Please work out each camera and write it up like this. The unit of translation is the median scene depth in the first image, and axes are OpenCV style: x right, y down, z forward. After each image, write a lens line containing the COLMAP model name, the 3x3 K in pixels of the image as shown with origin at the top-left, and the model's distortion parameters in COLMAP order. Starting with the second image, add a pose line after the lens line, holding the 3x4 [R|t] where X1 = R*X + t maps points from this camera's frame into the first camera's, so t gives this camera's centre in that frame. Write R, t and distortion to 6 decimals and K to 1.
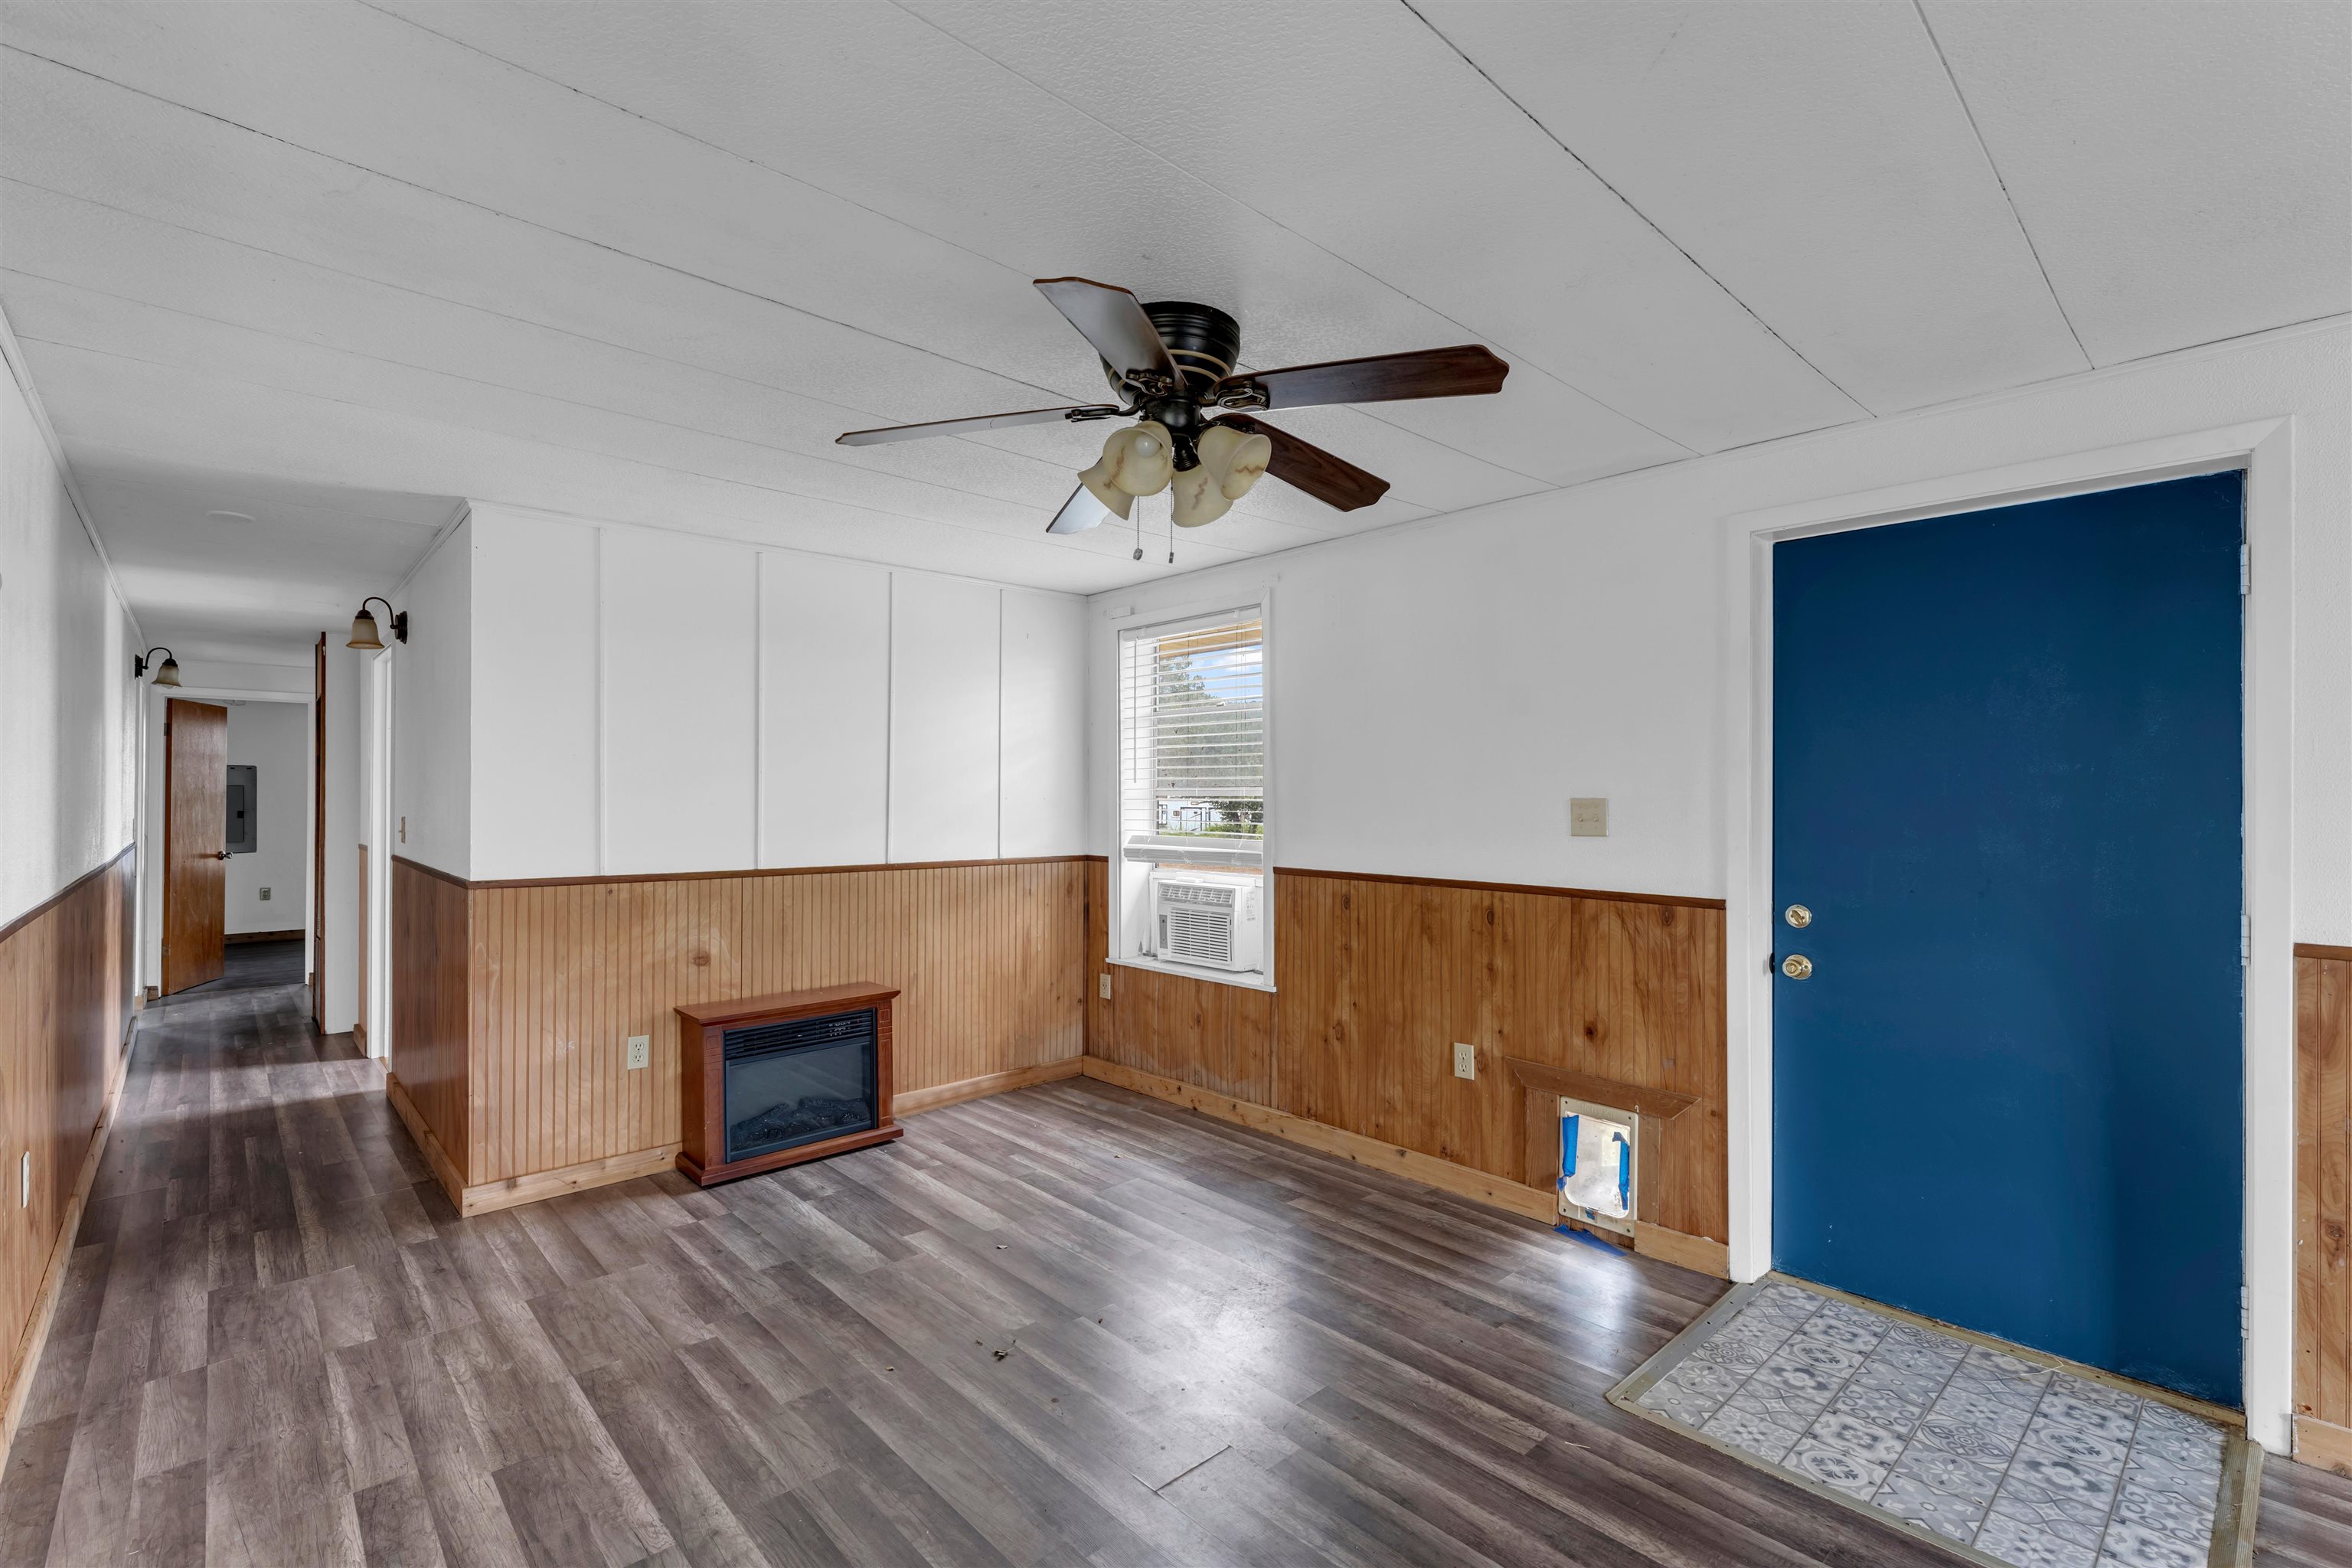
lens RADIAL K [[1032.3, 0, 1180.7], [0, 1032.3, 797.0], [0, 0, 1]] dist [-0.002950, -0.000044]
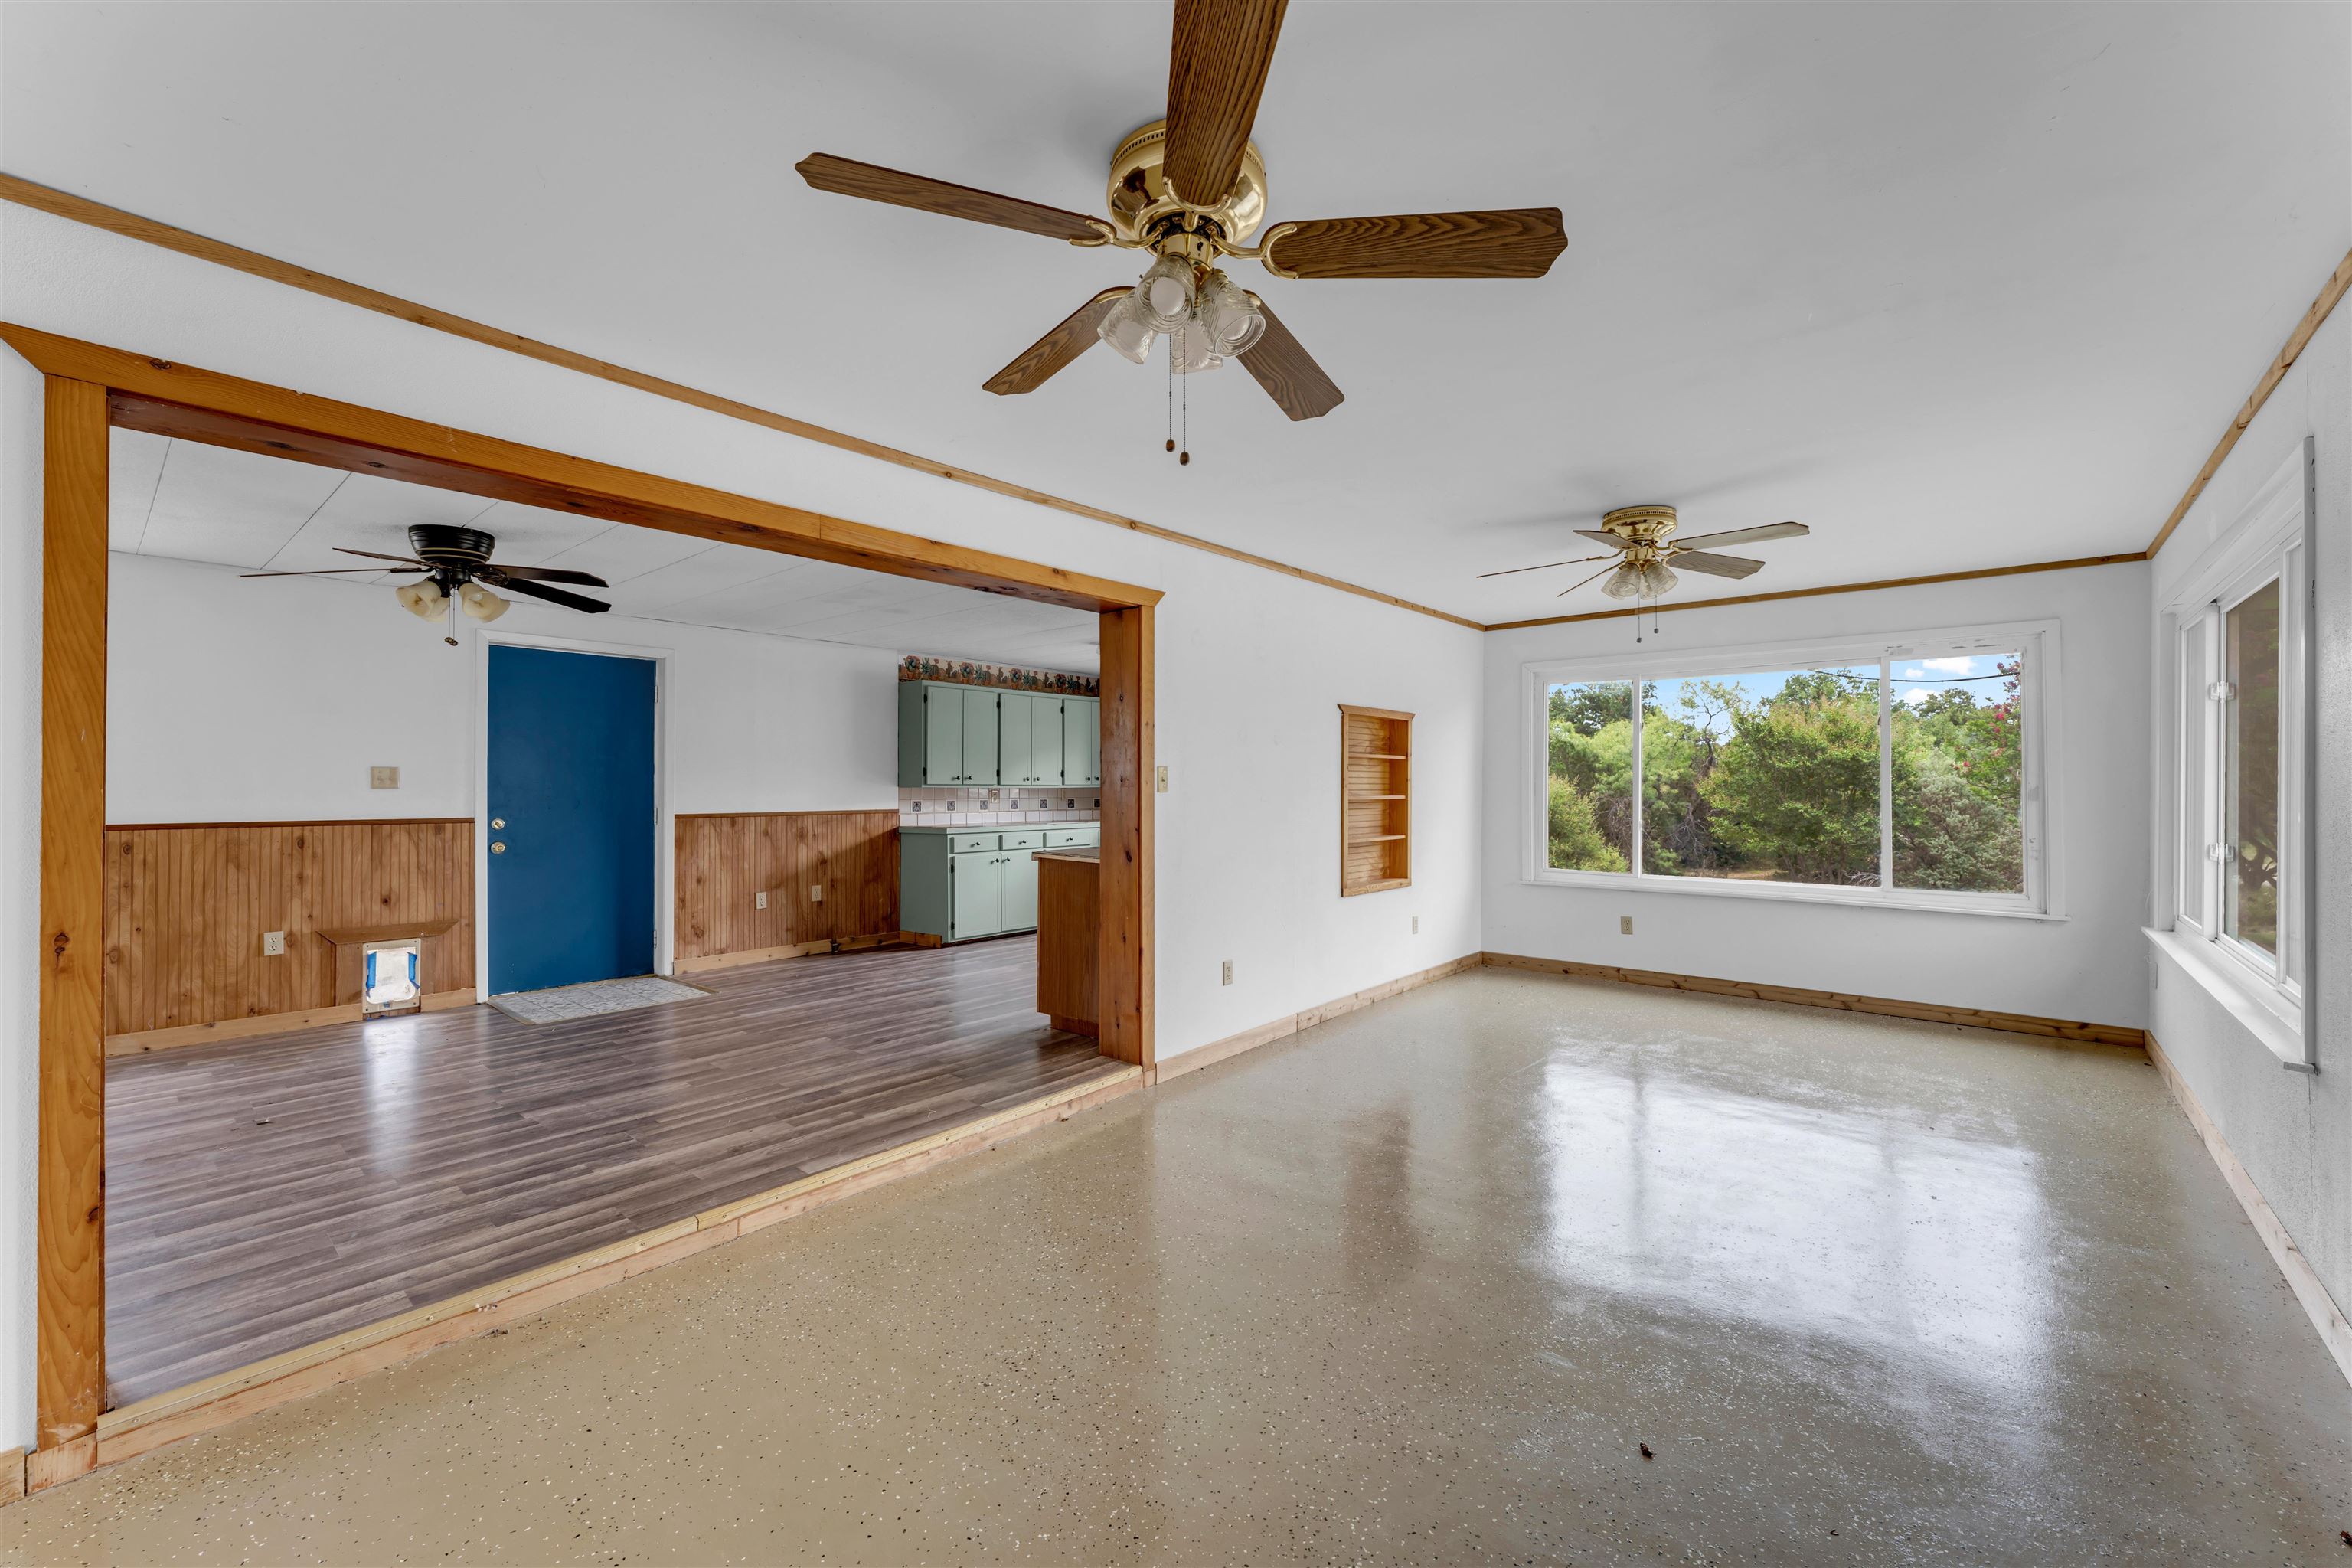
lens RADIAL K [[948.1, 0, 1174.8], [0, 948.1, 785.5], [0, 0, 1]] dist [0.000095, -0.000011]
pose [[-0.119834, -0.004563, 0.992783, -1.165566], [-0.001582, 0.999989, 0.004405, 0.019999], [-0.992793, -0.001043, -0.119840, -0.115558]]
